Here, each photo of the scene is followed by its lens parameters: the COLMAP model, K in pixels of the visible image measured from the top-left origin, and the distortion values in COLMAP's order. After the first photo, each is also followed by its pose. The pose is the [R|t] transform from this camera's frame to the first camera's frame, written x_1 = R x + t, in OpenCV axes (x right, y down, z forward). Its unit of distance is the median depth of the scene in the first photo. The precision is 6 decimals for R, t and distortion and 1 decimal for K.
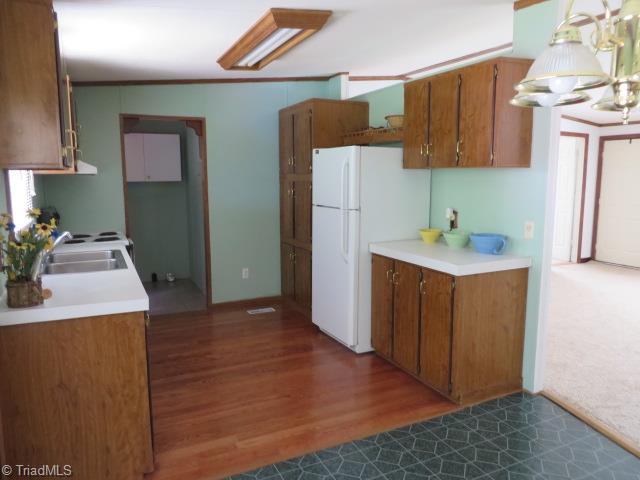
lens RADIAL K [[482.1, 0, 325.6], [0, 482.1, 240.8], [0, 0, 1]] dist [0.000566, 0.006357]
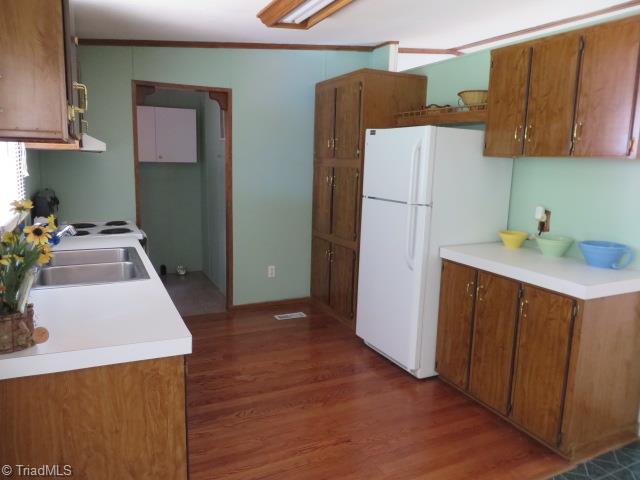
lens RADIAL K [[480.2, 0, 329.0], [0, 480.2, 240.6], [0, 0, 1]] dist [-0.005561, 0.002579]
pose [[0.999493, 0.028469, 0.014263, -0.111083], [-0.028880, 0.999147, 0.029521, -0.024245], [-0.013410, -0.029918, 0.999462, 0.193789]]
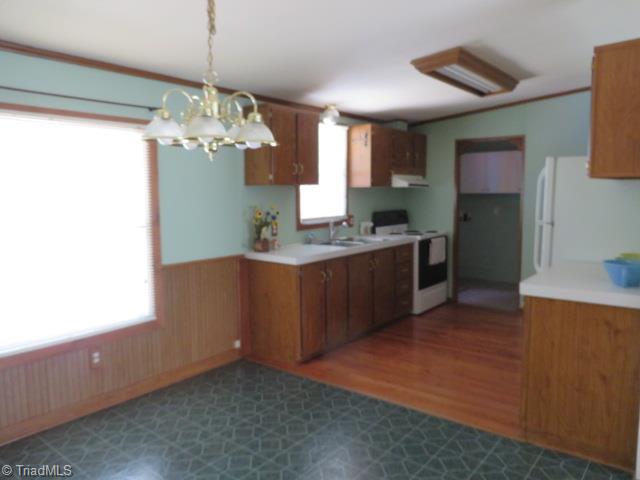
lens RADIAL K [[482.1, 0, 325.6], [0, 482.1, 240.8], [0, 0, 1]] dist [0.000566, 0.006357]
pose [[0.441514, 0.096921, -0.892004, 0.726142], [-0.117444, 0.991838, 0.049637, -0.026385], [0.889535, 0.082845, 0.449293, 0.175739]]
